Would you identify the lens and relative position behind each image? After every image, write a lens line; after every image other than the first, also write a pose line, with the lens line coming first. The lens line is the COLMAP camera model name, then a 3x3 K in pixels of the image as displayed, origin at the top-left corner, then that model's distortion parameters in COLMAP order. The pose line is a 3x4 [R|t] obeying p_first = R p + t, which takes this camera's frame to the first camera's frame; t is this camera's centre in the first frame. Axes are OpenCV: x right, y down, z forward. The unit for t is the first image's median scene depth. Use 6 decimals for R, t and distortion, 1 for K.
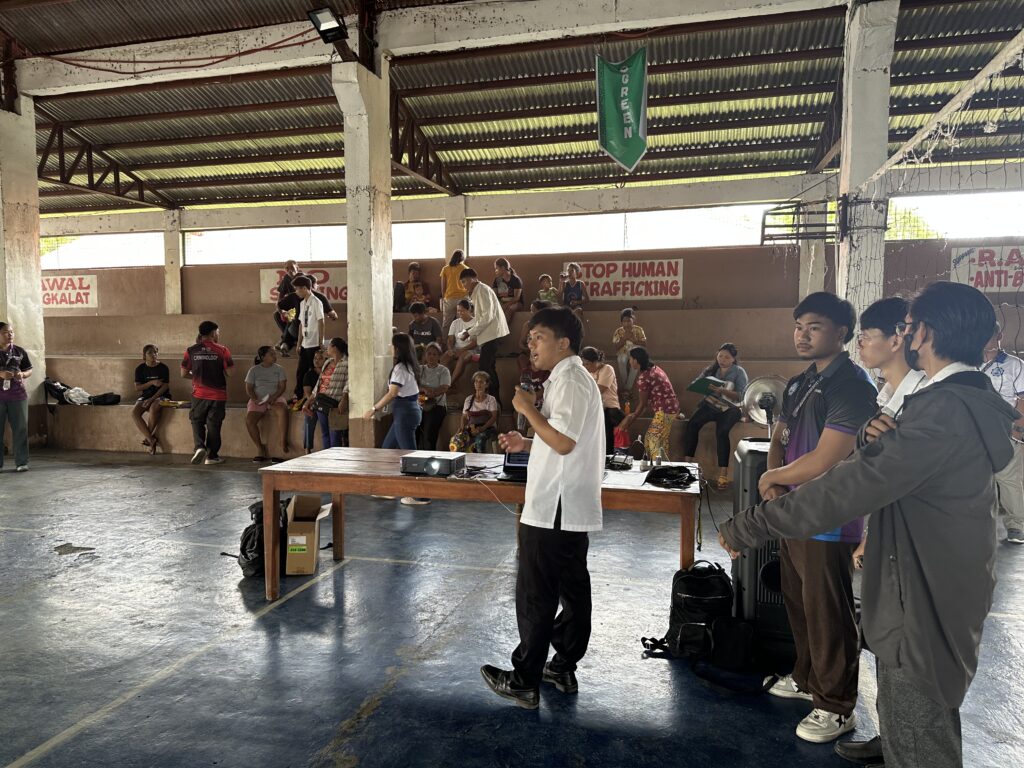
lens RADIAL K [[714.8, 0, 512.0], [0, 714.8, 384.0], [0, 0, 1]] dist [0.062758, -0.068622]
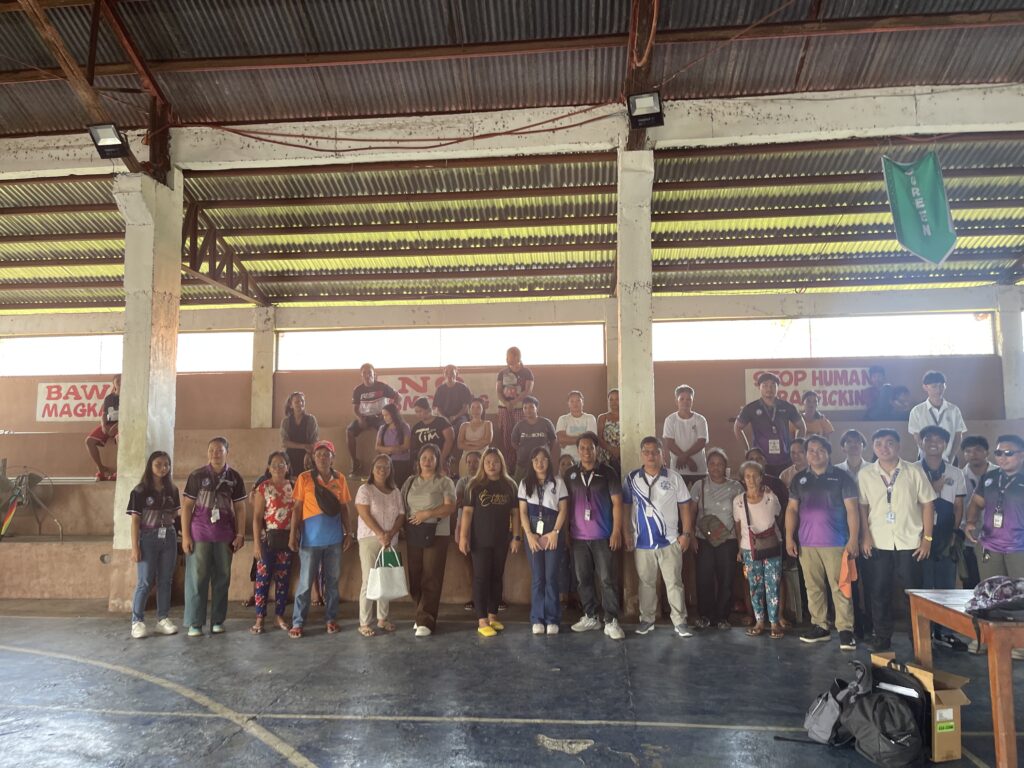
lens RADIAL K [[754.7, 0, 511.6], [0, 754.7, 365.7], [0, 0, 1]] dist [0.024204, -0.000011]
pose [[0.985874, 0.011451, 0.167098, -0.417984], [0.018781, 0.983810, -0.178229, -0.007298], [-0.166434, 0.178849, 0.969697, 0.115037]]
